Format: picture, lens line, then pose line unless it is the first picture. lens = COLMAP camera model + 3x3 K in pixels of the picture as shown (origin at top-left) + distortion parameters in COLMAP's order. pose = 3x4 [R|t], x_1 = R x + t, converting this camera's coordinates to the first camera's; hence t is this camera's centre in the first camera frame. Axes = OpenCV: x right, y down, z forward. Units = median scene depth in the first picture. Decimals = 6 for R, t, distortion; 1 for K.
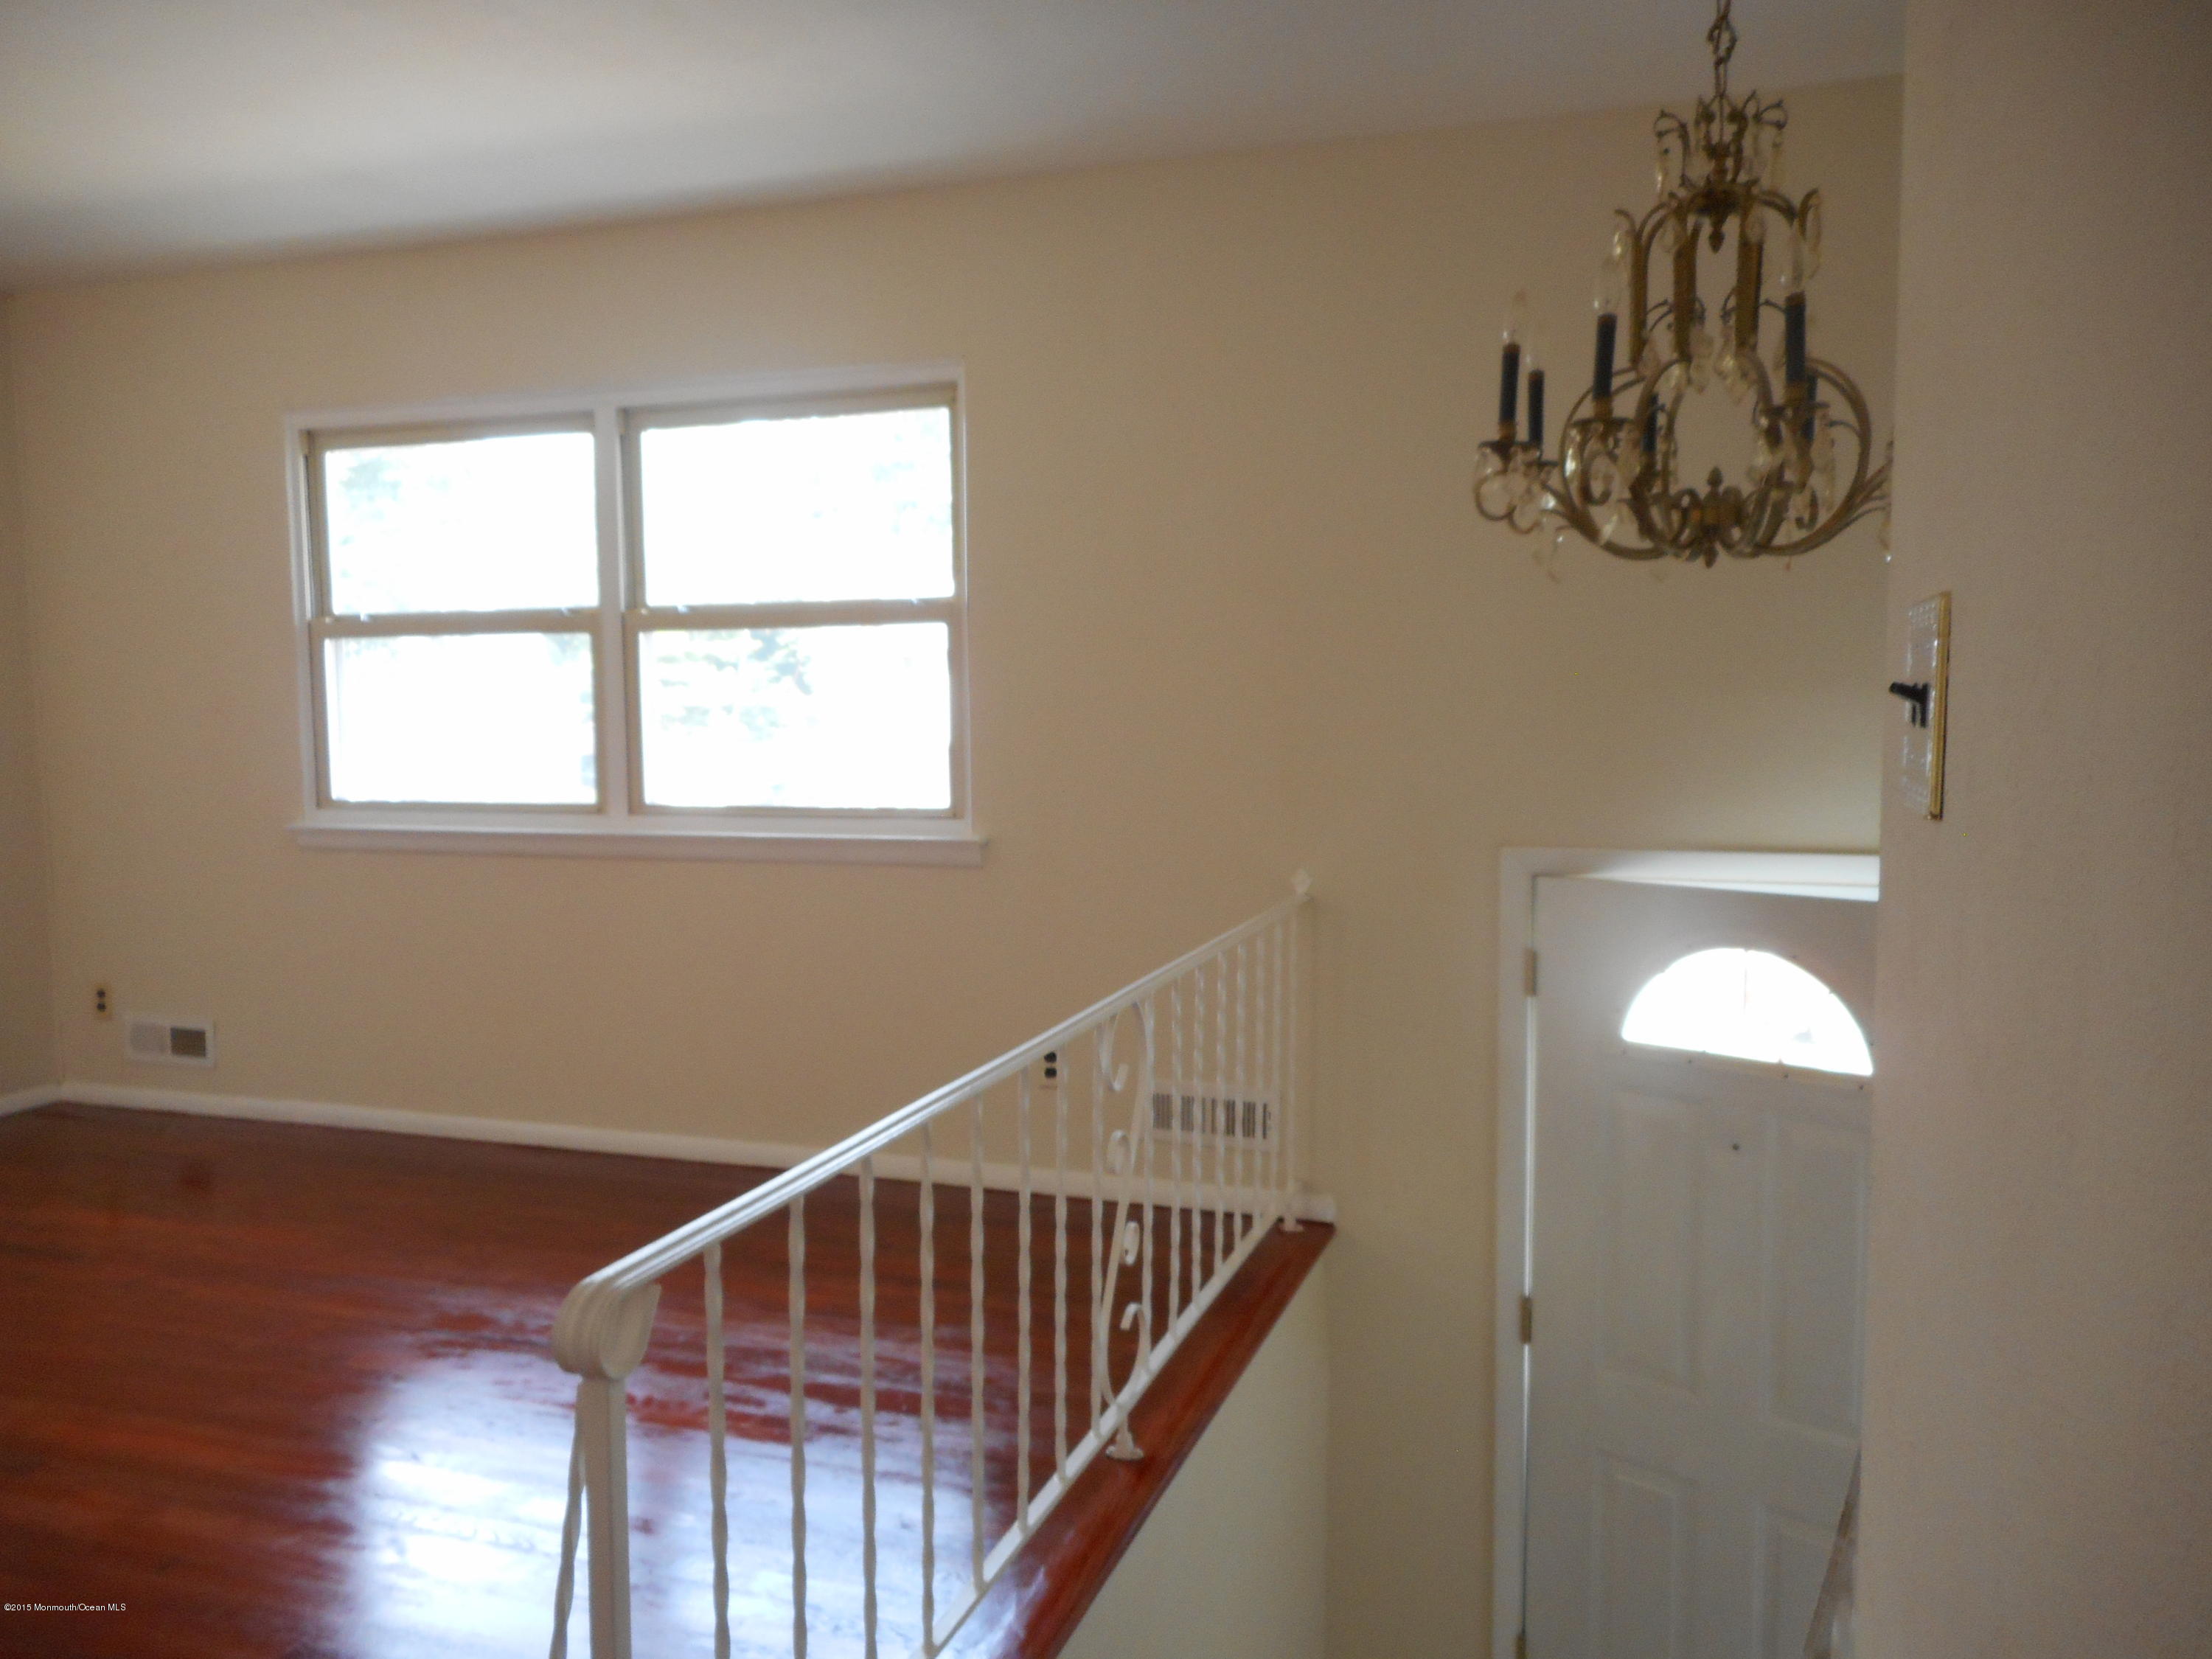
lens RADIAL K [[1711.2, 0, 1099.0], [0, 1711.2, 823.6], [0, 0, 1]] dist [0.025008, 0.002623]
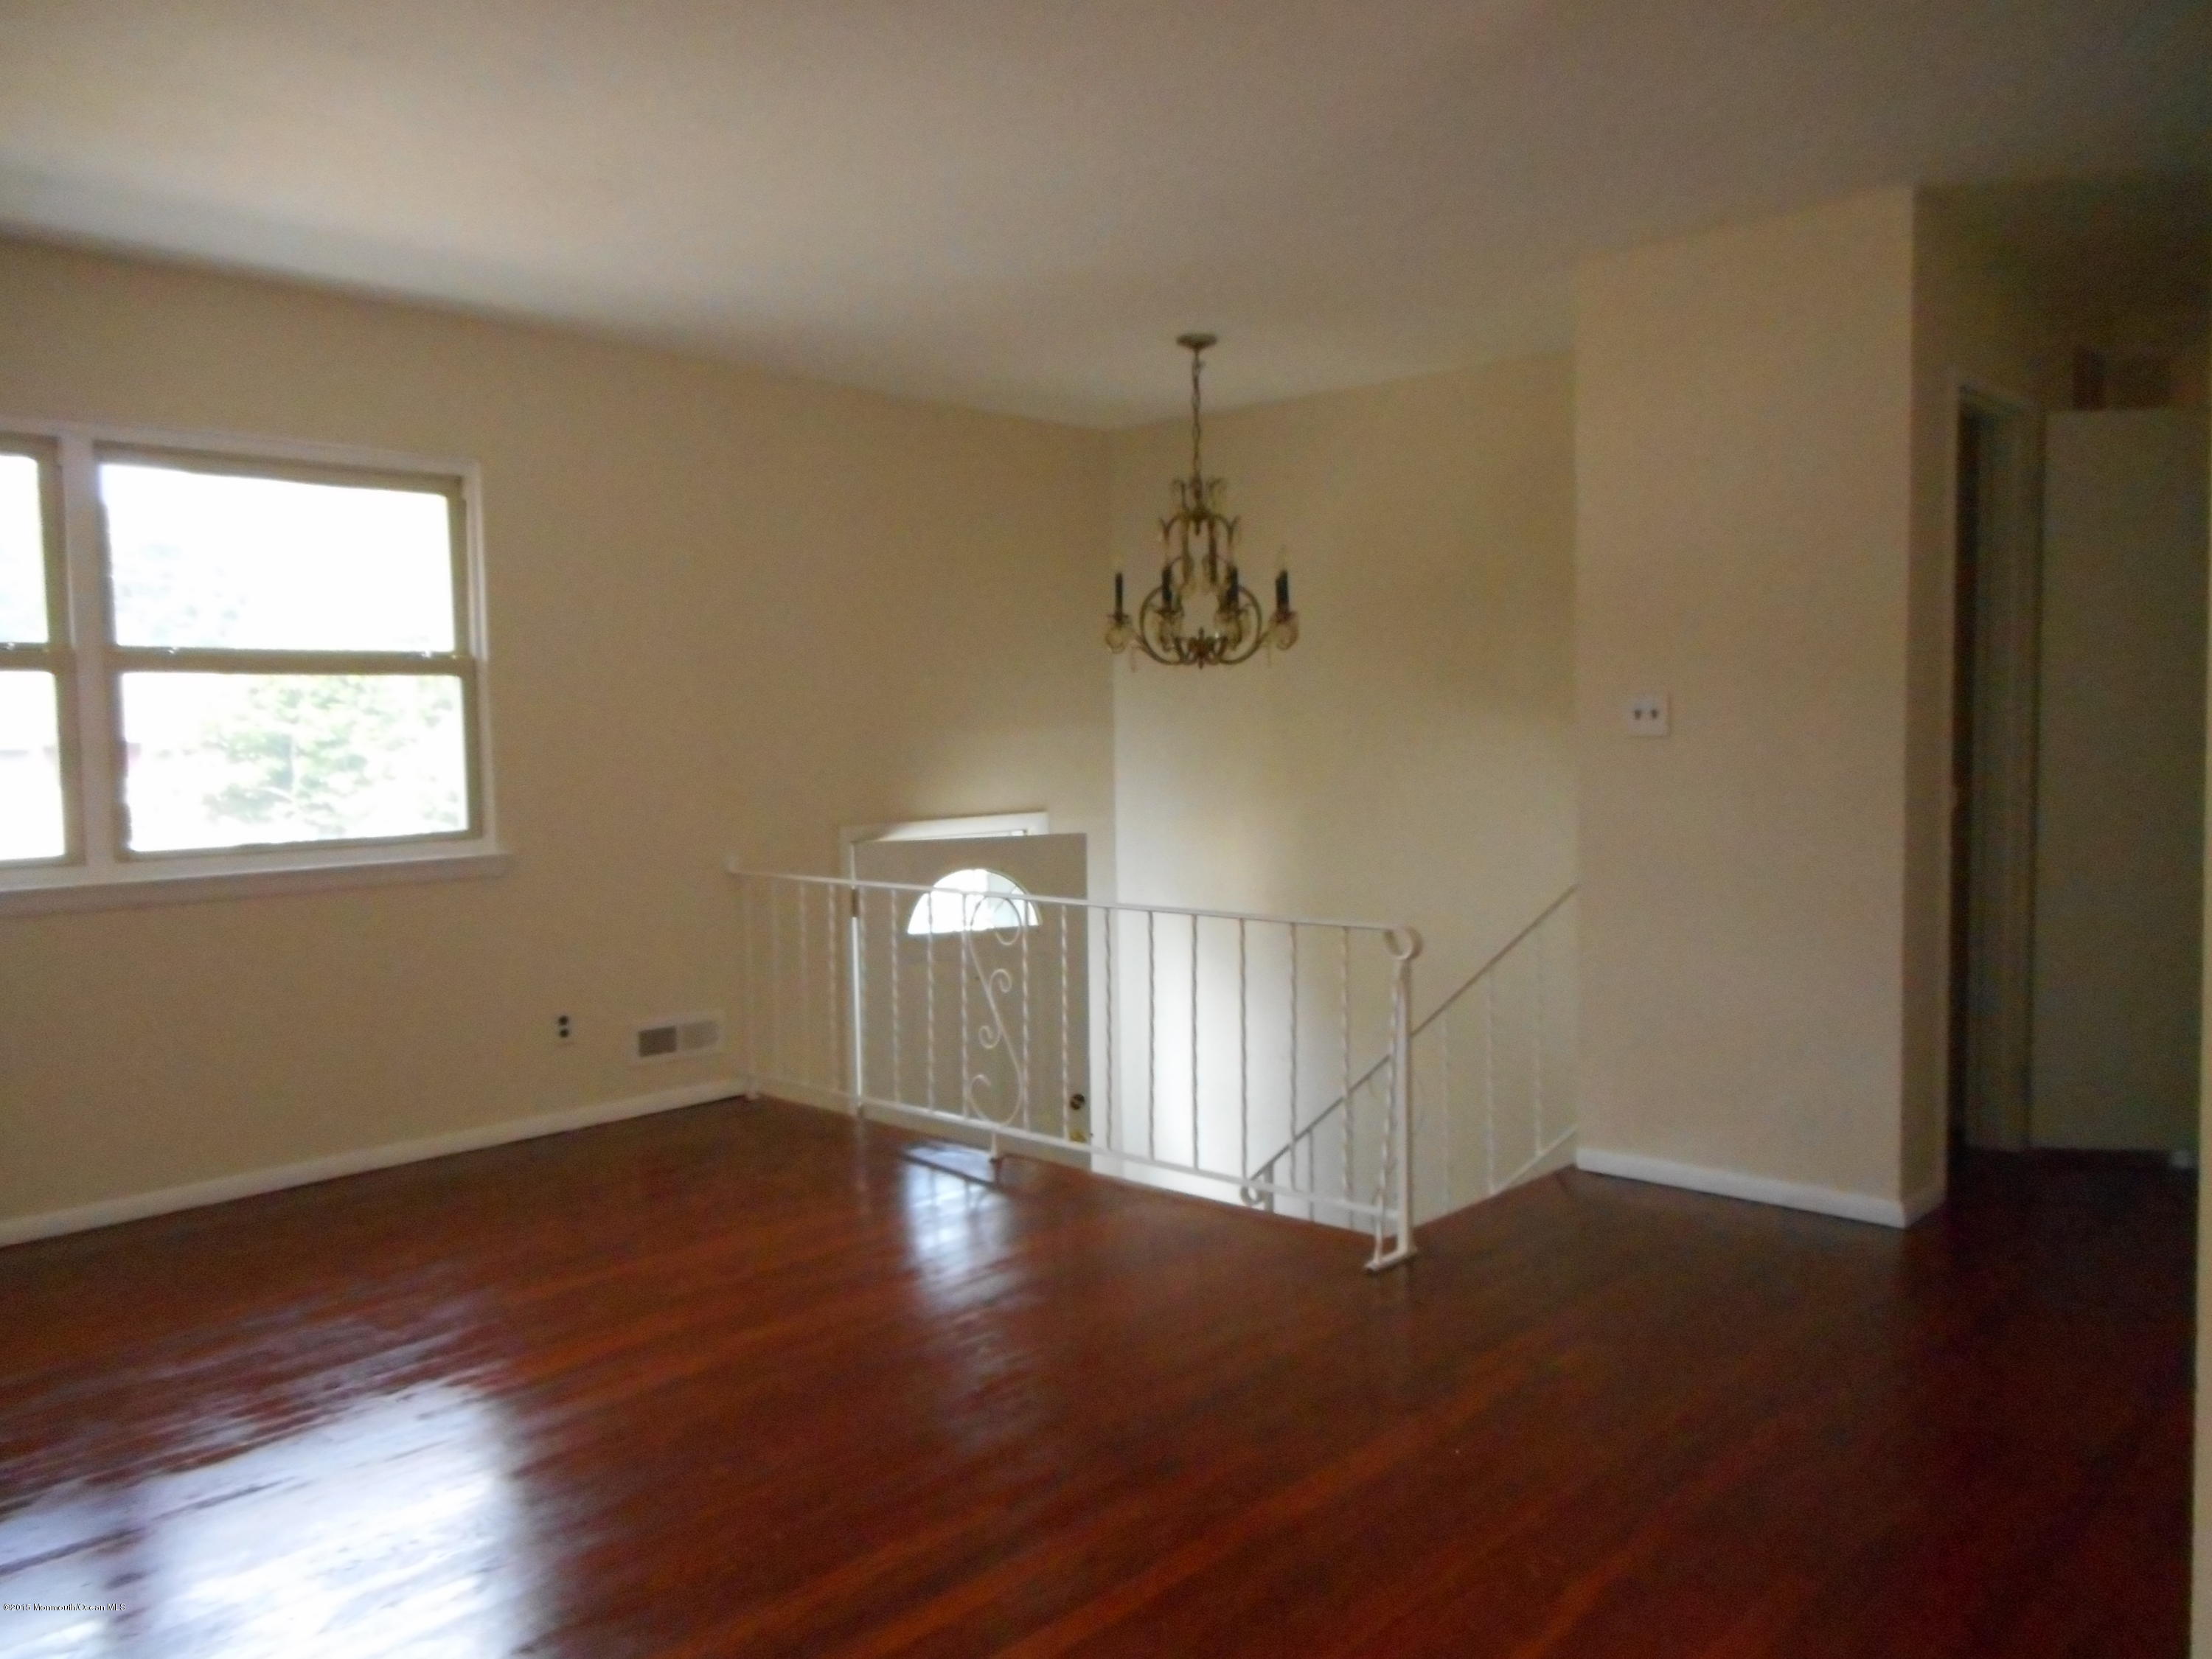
lens RADIAL K [[1711.2, 0, 1090.3], [0, 1711.2, 834.4], [0, 0, 1]] dist [0.025008, 0.002623]
pose [[0.380638, -0.052513, 0.923232, -0.948526], [0.088133, 0.995902, 0.020311, 0.007427], [-0.920515, 0.073636, 0.383706, 0.131819]]
